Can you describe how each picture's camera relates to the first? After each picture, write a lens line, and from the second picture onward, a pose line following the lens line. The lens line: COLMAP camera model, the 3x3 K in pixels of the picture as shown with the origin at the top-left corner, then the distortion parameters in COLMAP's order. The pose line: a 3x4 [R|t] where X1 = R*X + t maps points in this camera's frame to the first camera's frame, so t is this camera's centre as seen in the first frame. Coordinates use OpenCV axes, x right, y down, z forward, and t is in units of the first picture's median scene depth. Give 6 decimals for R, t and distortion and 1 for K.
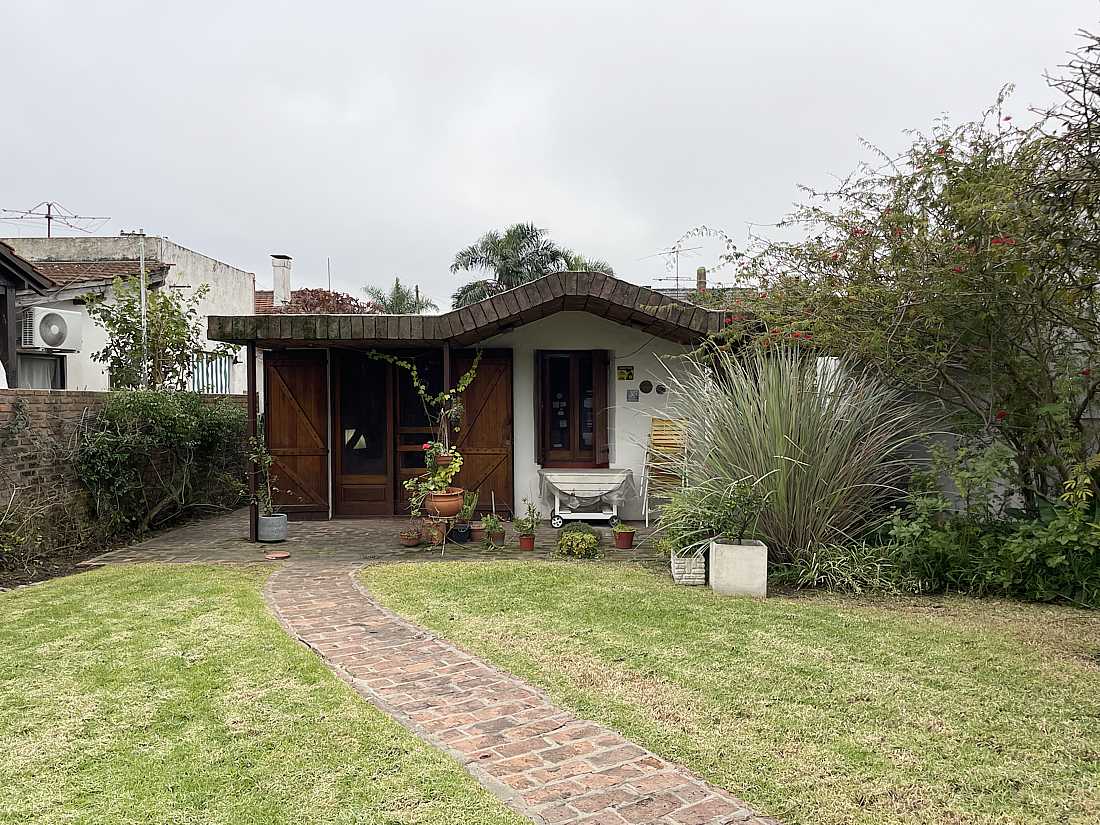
lens RADIAL K [[849.5, 0, 552.6], [0, 849.5, 412.7], [0, 0, 1]] dist [0.015840, 0.001322]
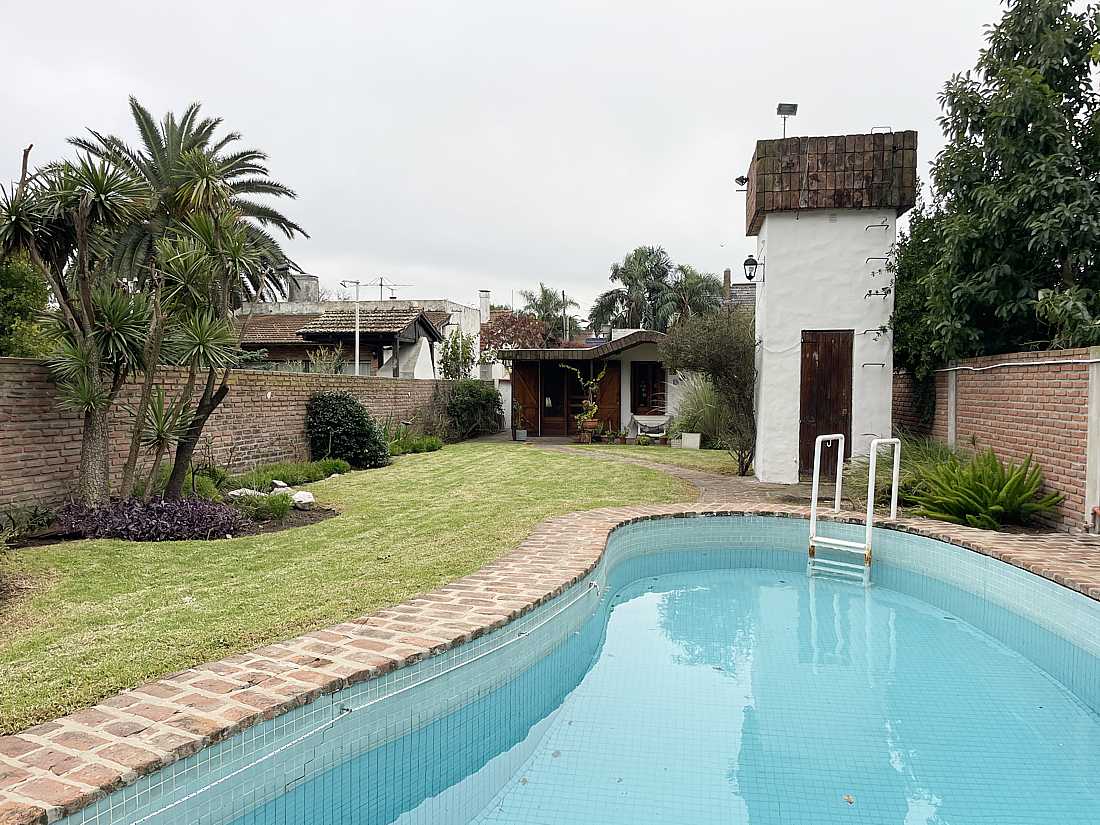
lens RADIAL K [[849.5, 0, 550.4], [0, 849.5, 414.7], [0, 0, 1]] dist [0.015840, 0.001322]
pose [[0.986669, 0.010964, -0.162369, 0.140301], [-0.007516, 0.999733, 0.021830, 0.019716], [0.162565, -0.020319, 0.986489, -1.291030]]
